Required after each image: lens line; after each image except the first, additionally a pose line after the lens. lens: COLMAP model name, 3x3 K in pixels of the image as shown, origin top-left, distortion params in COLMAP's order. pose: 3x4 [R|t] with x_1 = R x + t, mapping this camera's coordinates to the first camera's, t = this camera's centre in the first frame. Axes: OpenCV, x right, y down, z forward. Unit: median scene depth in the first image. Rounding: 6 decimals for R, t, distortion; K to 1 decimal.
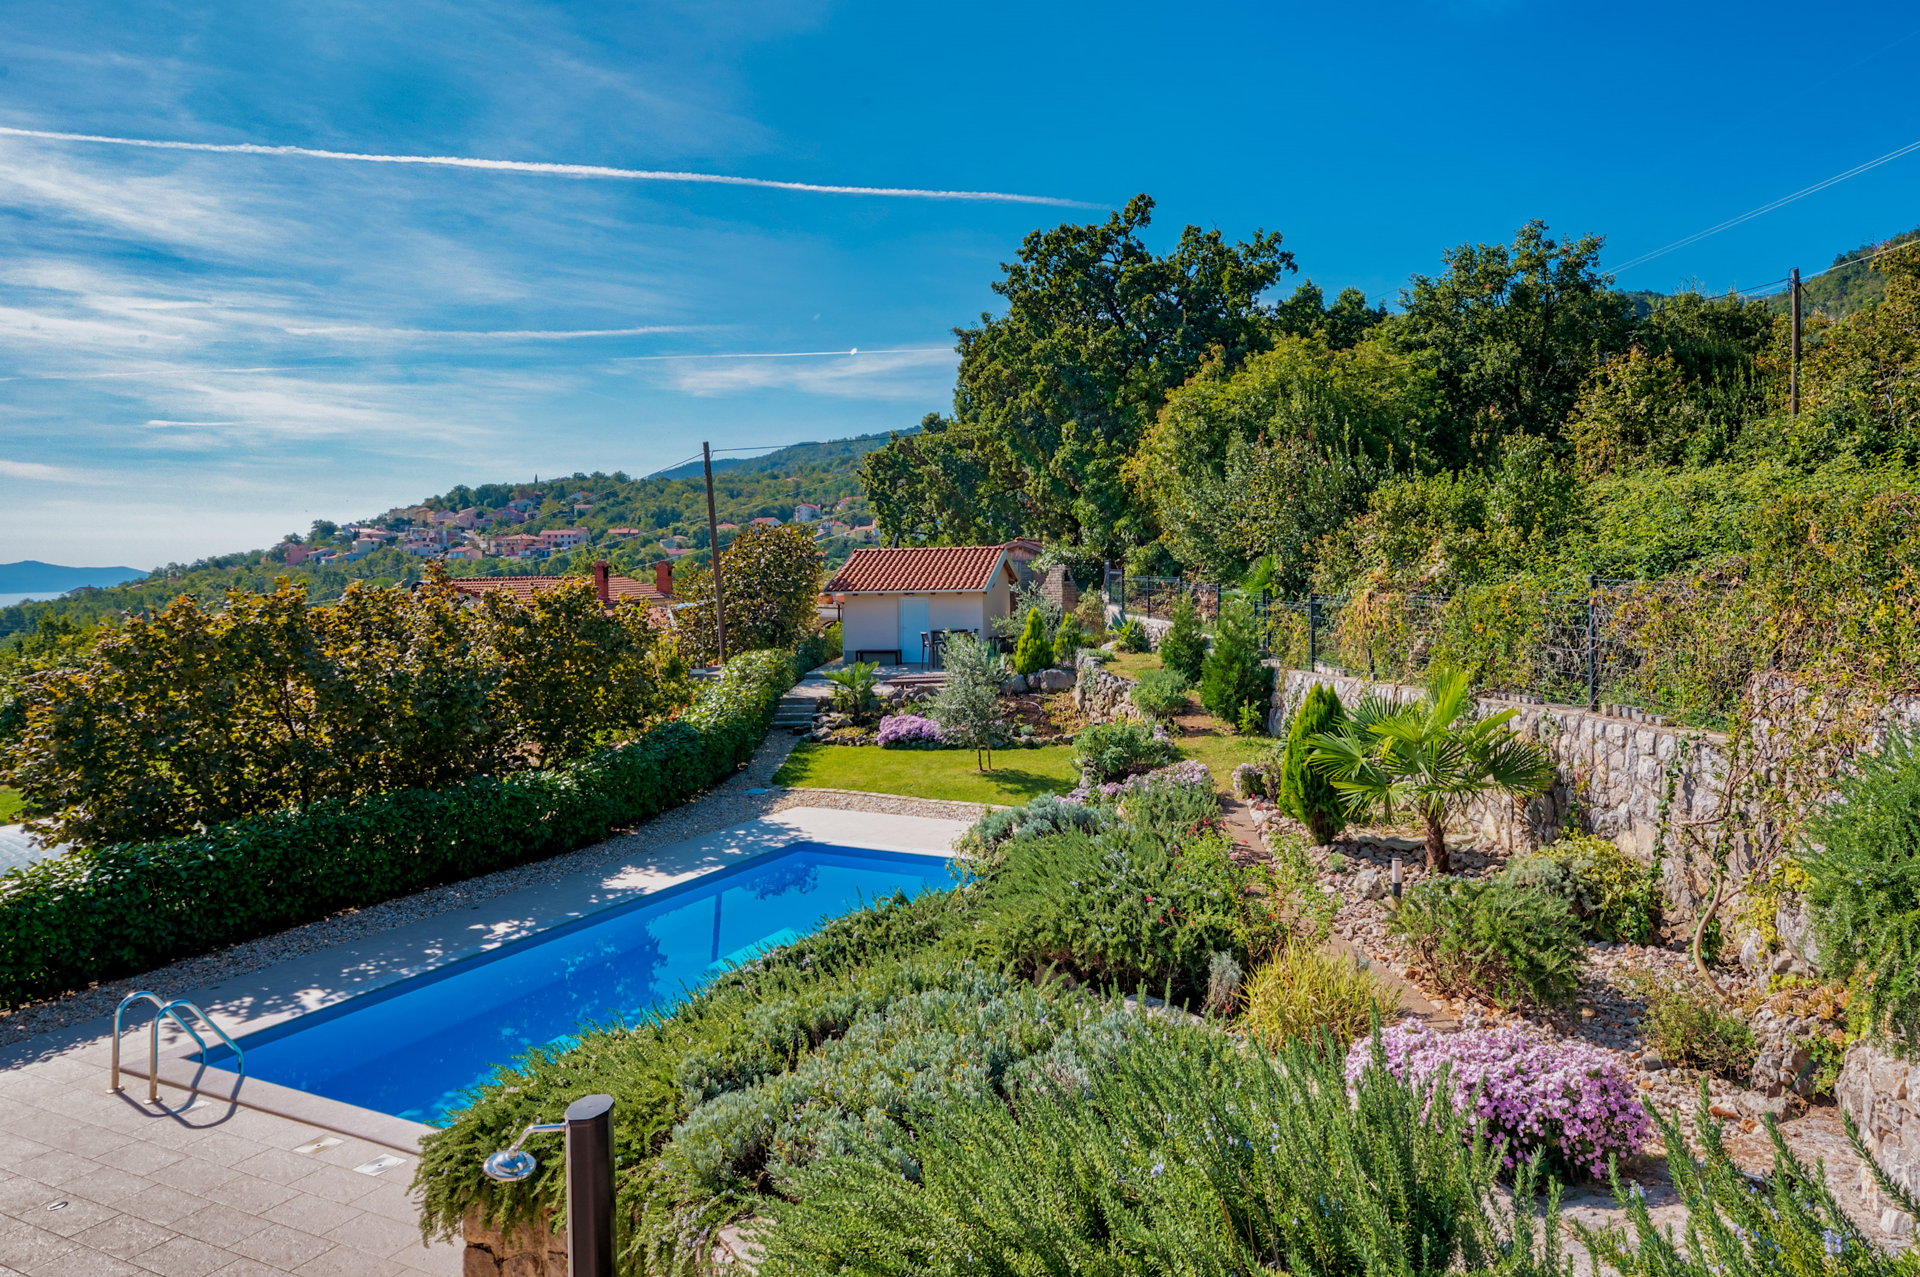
lens RADIAL K [[1236.3, 0, 1108.5], [0, 1236.3, 560.0], [0, 0, 1]] dist [-0.001344, -0.004408]
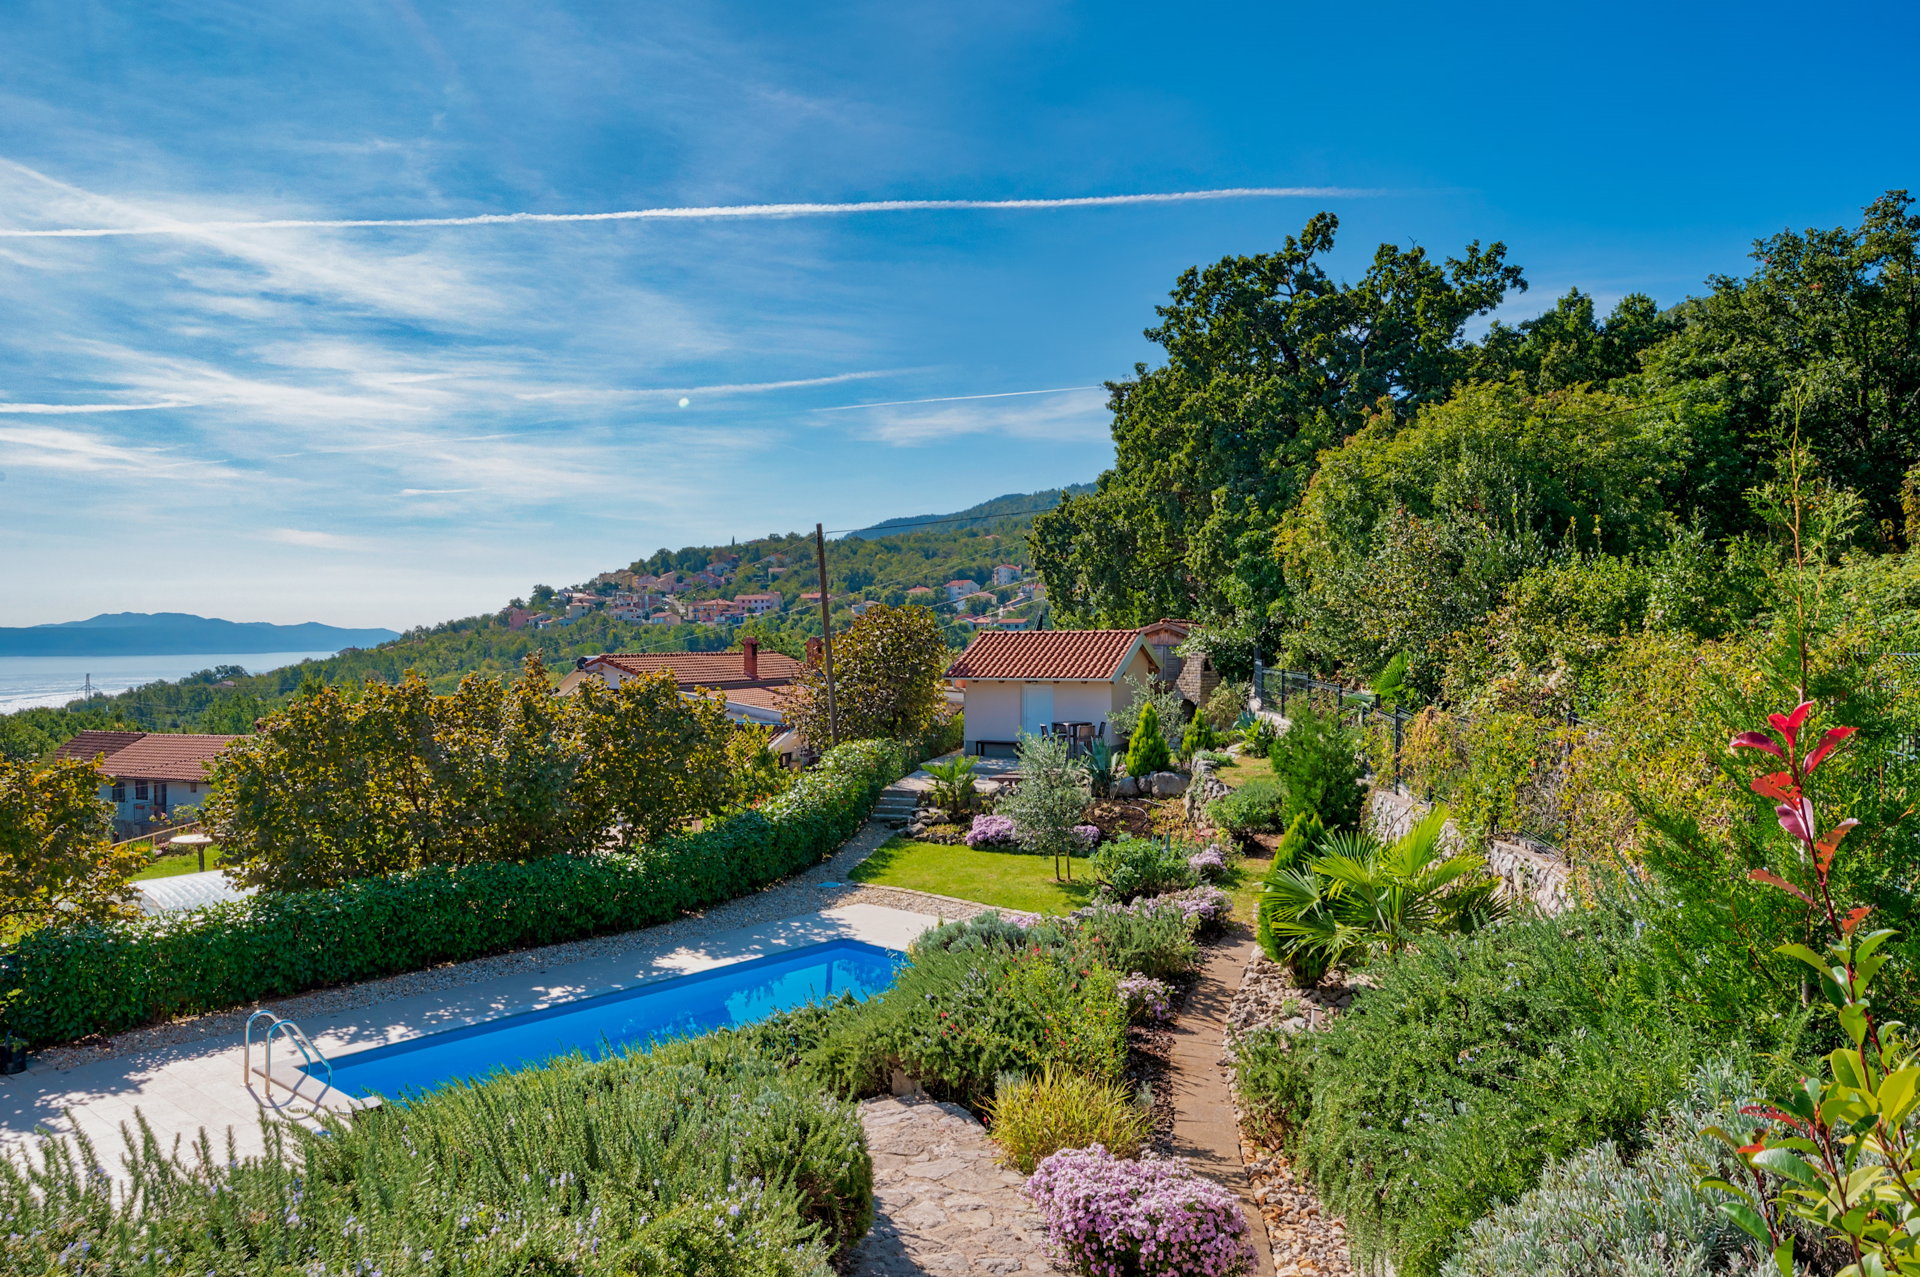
lens RADIAL K [[1463.7, 0, 863.0], [0, 1463.7, 641.8], [0, 0, 1]] dist [-0.003238, -0.002362]
pose [[0.931329, 0.011853, -0.363987, 0.109047], [-0.005754, 0.999824, 0.017835, -0.019442], [0.364134, -0.014516, 0.931233, -0.056189]]
